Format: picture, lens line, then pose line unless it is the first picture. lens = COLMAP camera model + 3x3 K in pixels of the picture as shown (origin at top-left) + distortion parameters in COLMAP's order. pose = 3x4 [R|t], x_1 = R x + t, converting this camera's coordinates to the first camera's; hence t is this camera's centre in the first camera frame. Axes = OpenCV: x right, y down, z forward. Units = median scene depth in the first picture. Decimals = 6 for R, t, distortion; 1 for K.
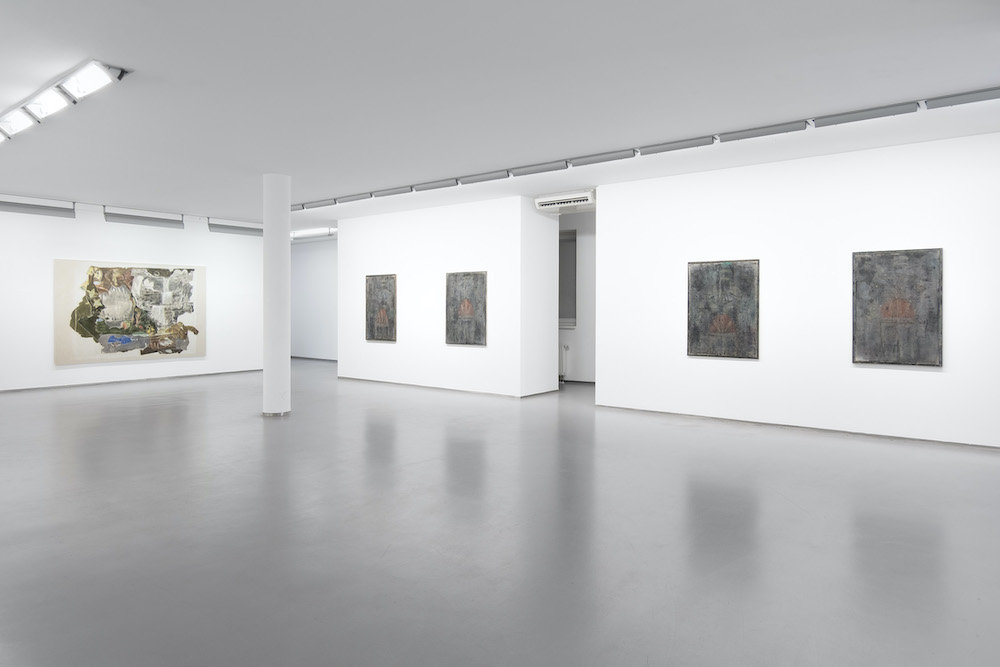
lens RADIAL K [[591.8, 0, 478.9], [0, 591.8, 315.6], [0, 0, 1]] dist [0.002825, 0.001073]
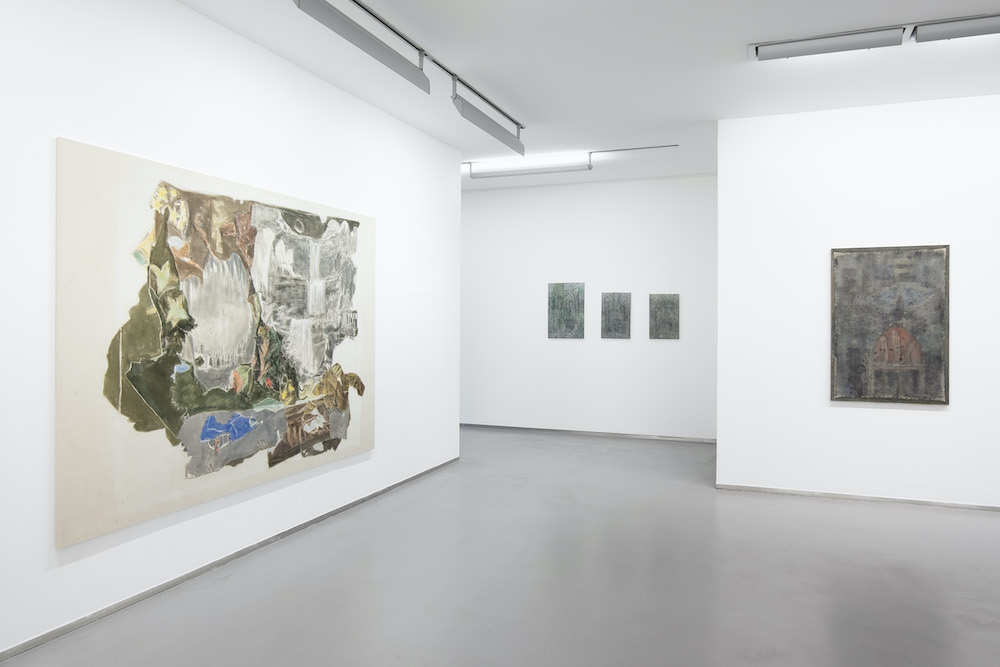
lens RADIAL K [[684.6, 0, 500.0], [0, 684.6, 333.5], [0, 0, 1]] dist [0.002927, 0.000883]
pose [[0.957390, -0.004409, 0.288763, -0.568221], [0.002777, 0.999978, 0.006062, -0.010893], [-0.288783, -0.005001, 0.957381, 0.606621]]
